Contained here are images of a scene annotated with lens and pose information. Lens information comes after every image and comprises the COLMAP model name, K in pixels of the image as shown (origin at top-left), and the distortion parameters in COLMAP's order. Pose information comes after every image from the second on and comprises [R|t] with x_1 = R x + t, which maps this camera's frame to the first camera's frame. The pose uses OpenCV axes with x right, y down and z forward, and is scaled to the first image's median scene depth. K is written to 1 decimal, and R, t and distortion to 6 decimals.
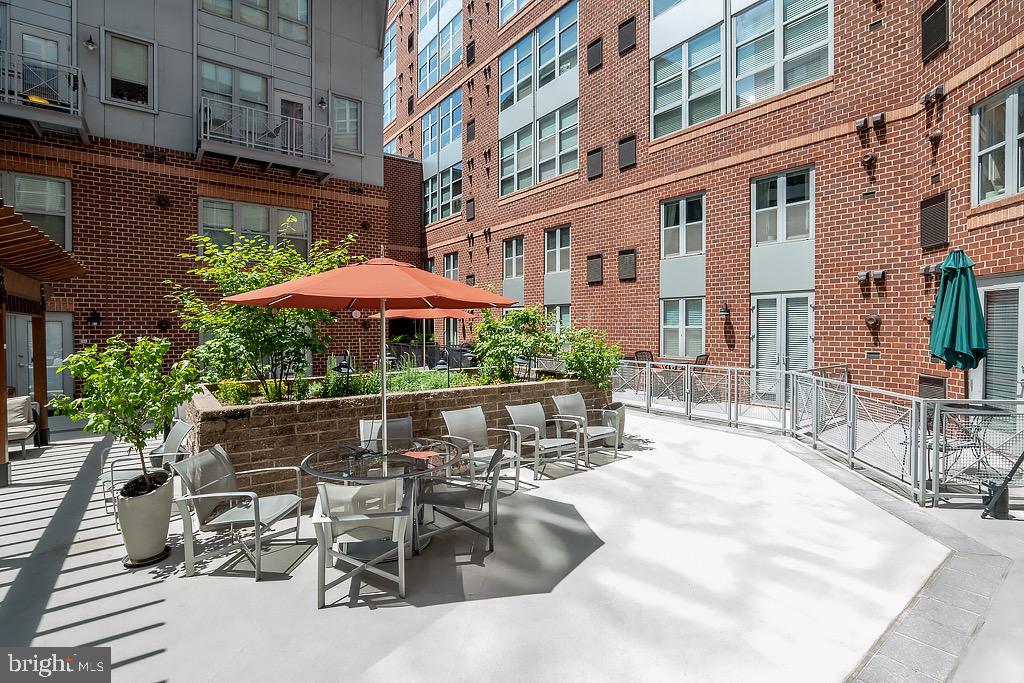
lens RADIAL K [[480.7, 0, 514.2], [0, 480.7, 336.1], [0, 0, 1]] dist [-0.016729, 0.000816]
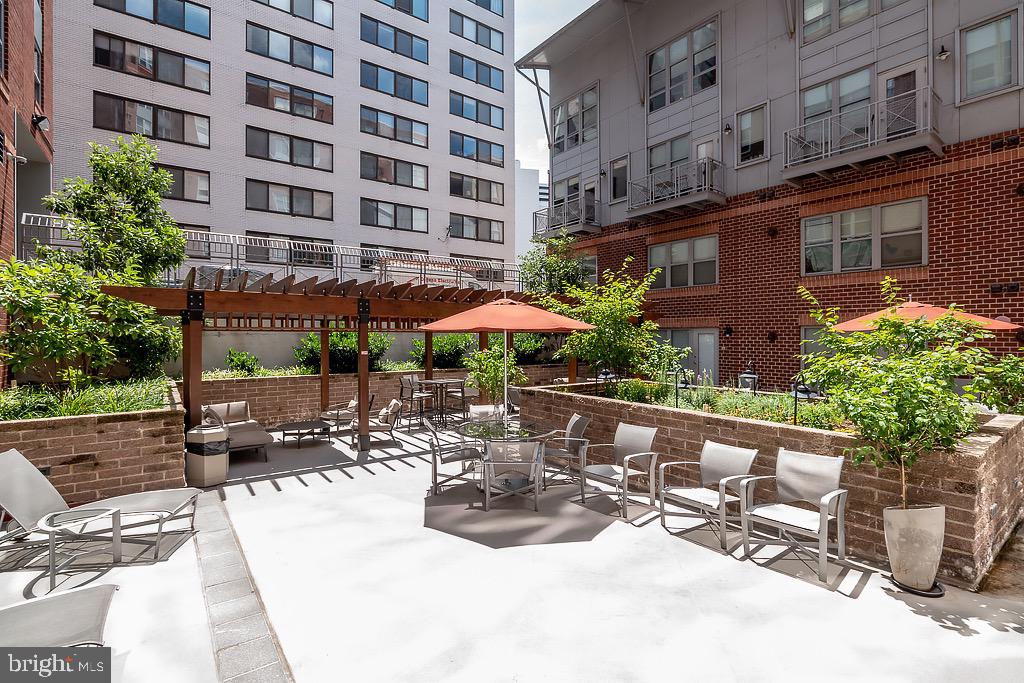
lens RADIAL K [[480.7, 0, 514.3], [0, 480.7, 339.8], [0, 0, 1]] dist [-0.016729, 0.000816]
pose [[-0.000661, 0.011279, -0.999936, 0.803286], [-0.017897, 0.999776, 0.011289, -0.031745], [0.999840, 0.017903, -0.000459, 0.657767]]
